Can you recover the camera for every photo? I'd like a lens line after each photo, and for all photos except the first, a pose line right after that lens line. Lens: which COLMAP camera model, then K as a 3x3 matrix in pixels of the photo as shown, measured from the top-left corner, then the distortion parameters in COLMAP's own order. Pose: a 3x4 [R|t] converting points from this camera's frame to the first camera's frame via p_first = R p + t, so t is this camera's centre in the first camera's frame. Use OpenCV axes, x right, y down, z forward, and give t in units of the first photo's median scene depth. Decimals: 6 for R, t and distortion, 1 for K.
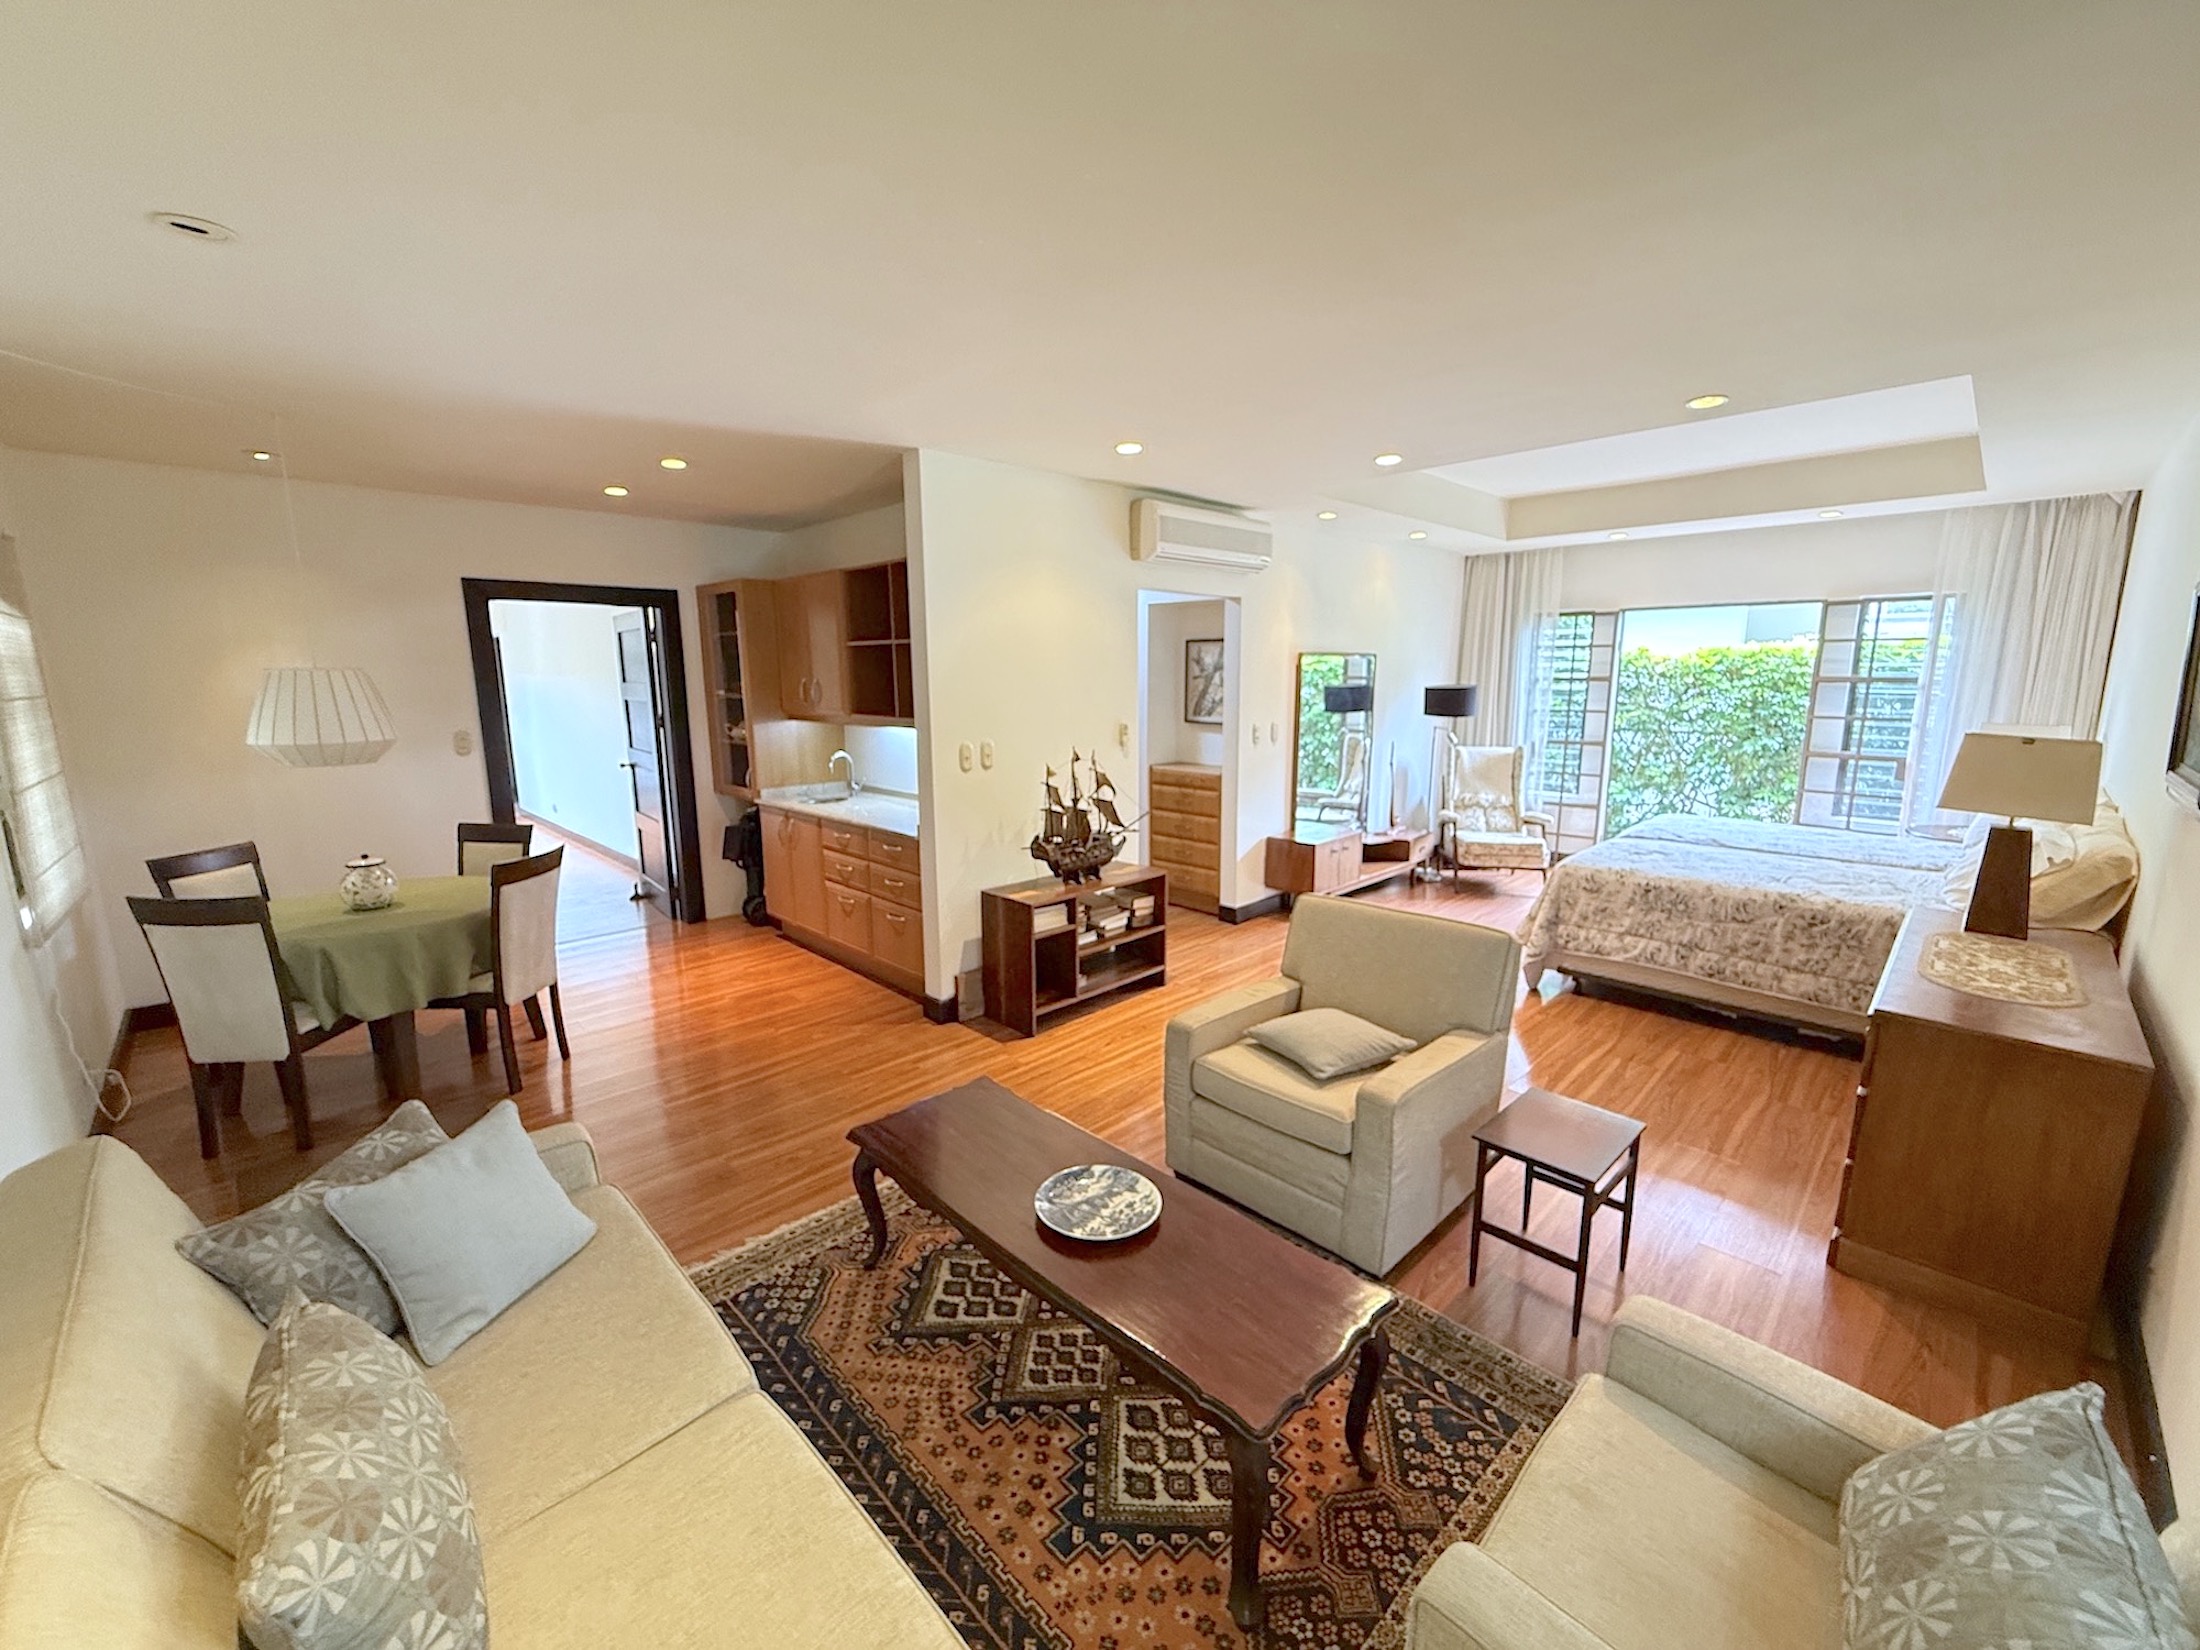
lens RADIAL K [[878.8, 0, 1099.5], [0, 878.8, 822.9], [0, 0, 1]] dist [-0.005662, 0.001263]
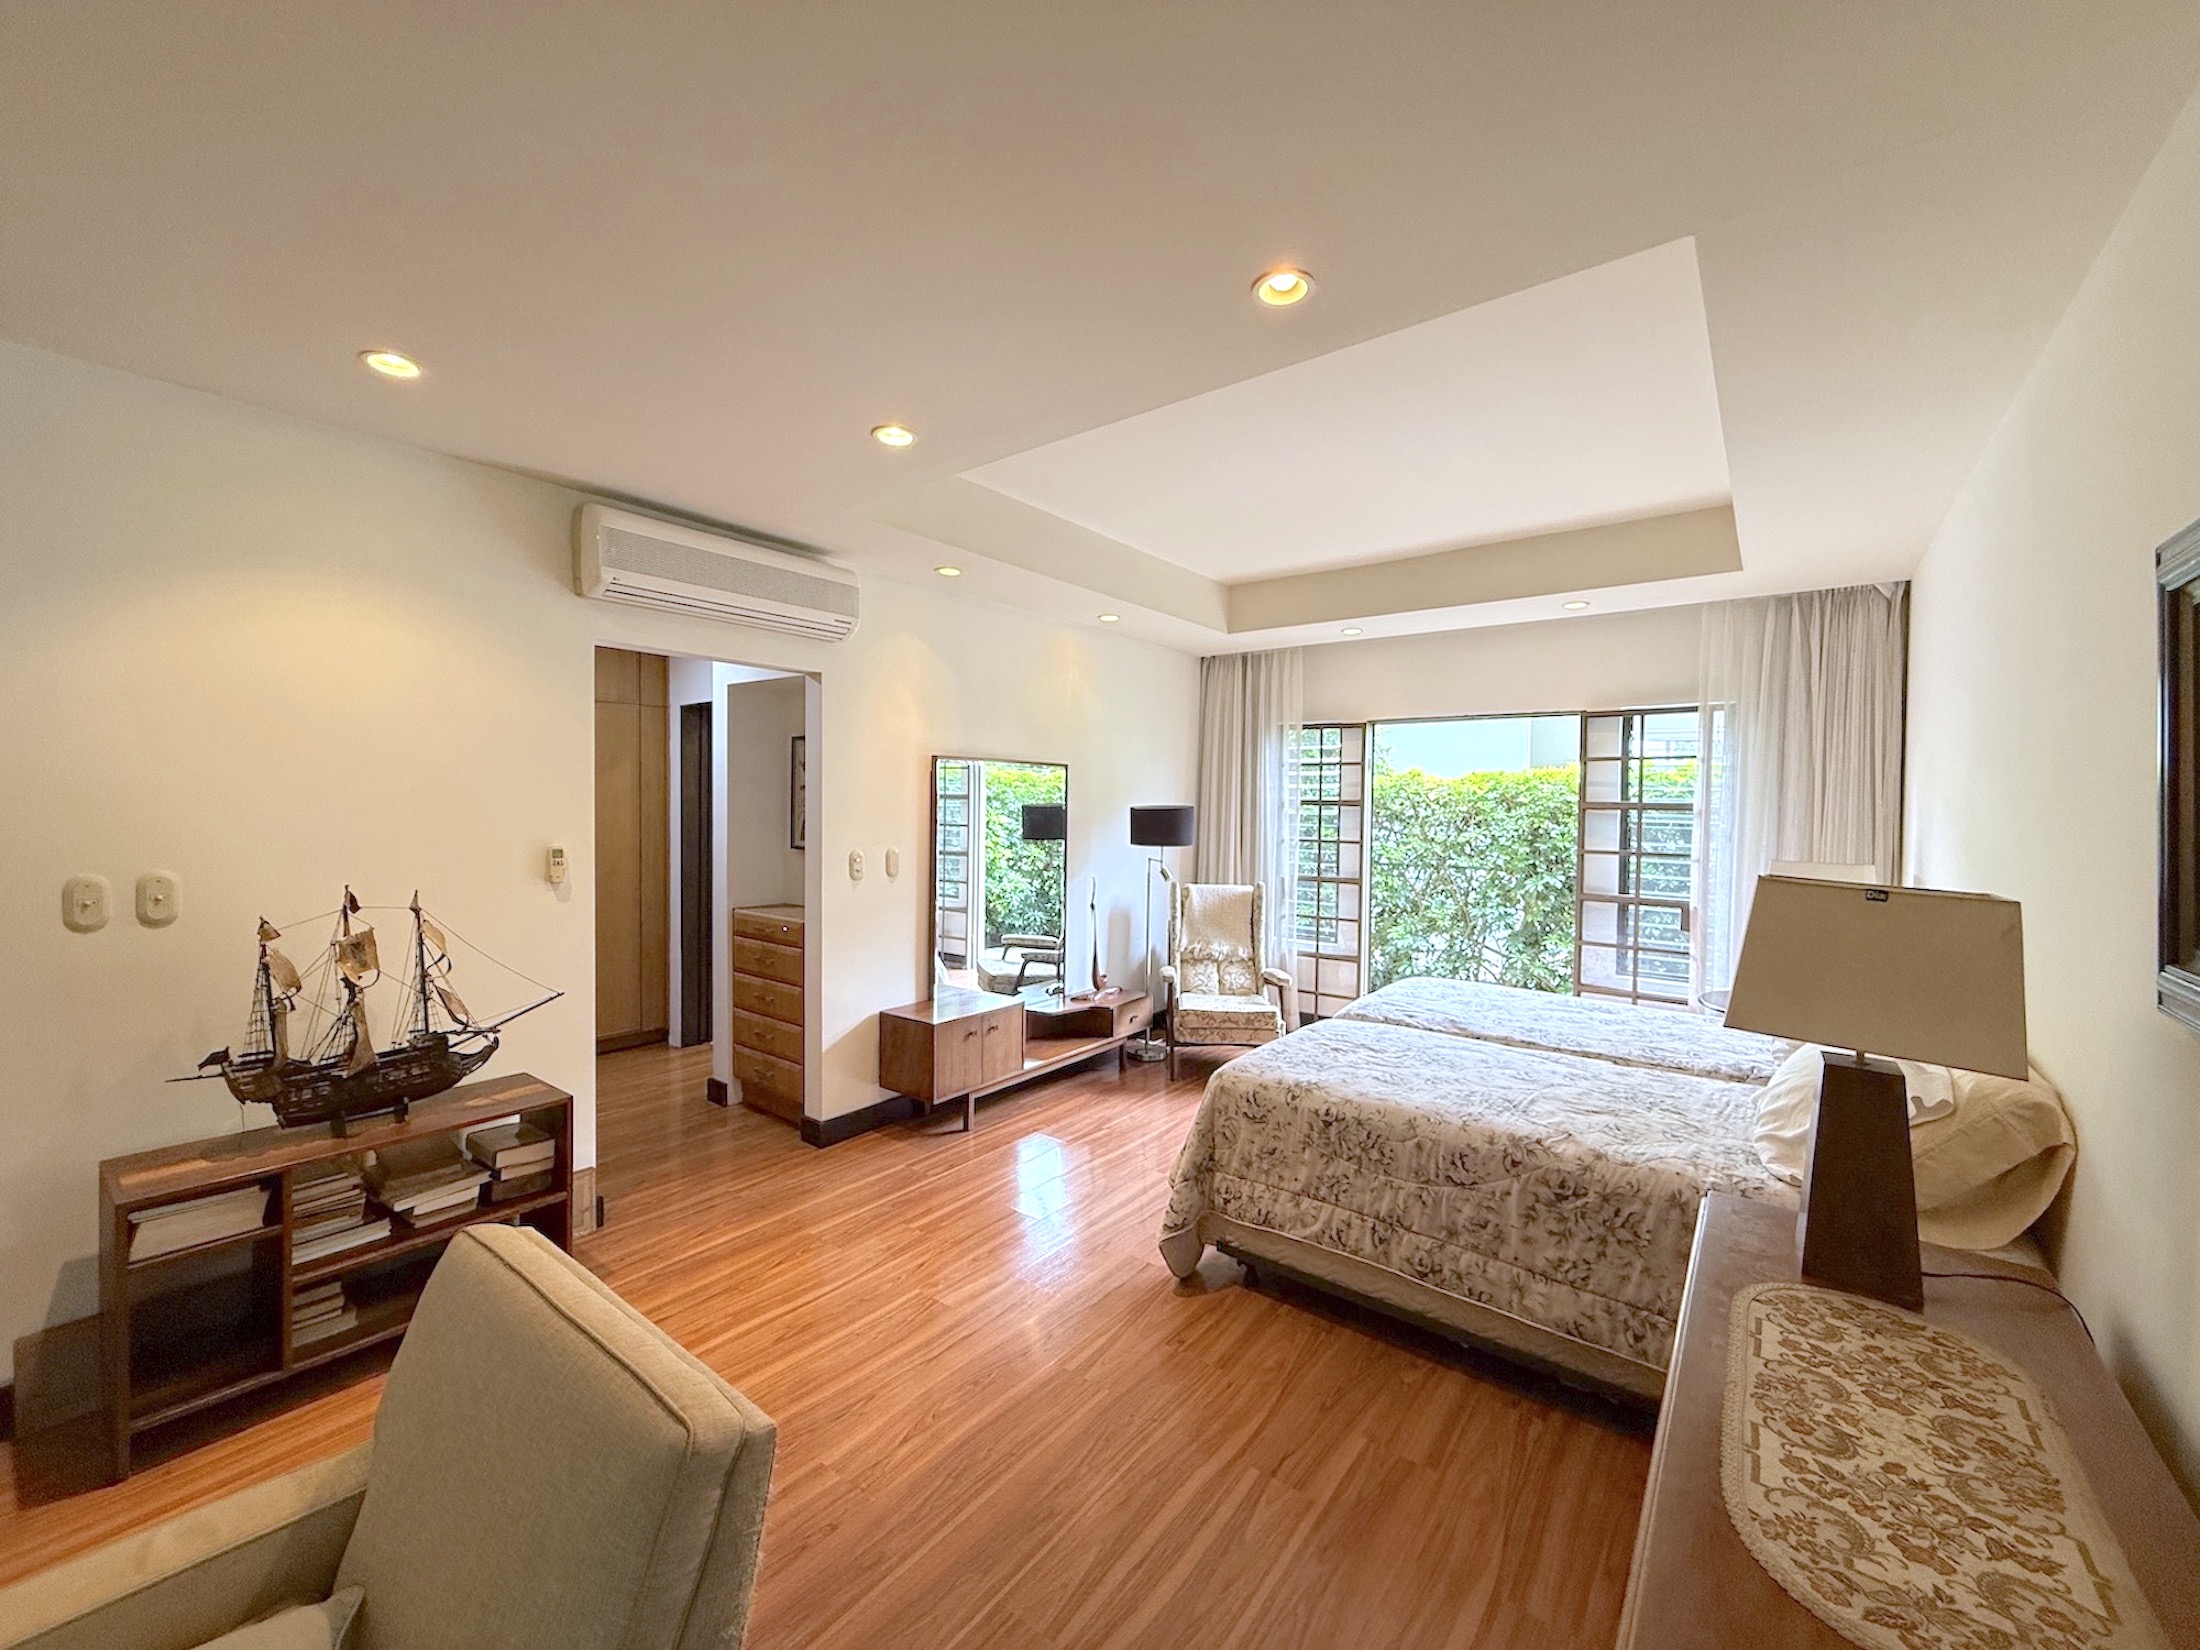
lens RADIAL K [[878.8, 0, 1099.6], [0, 878.8, 823.5], [0, 0, 1]] dist [-0.005662, 0.001263]
pose [[0.990051, 0.016556, 0.139734, 0.306944], [0.004163, 0.989173, -0.146694, -0.034555], [-0.140649, 0.145817, 0.979263, 0.314595]]
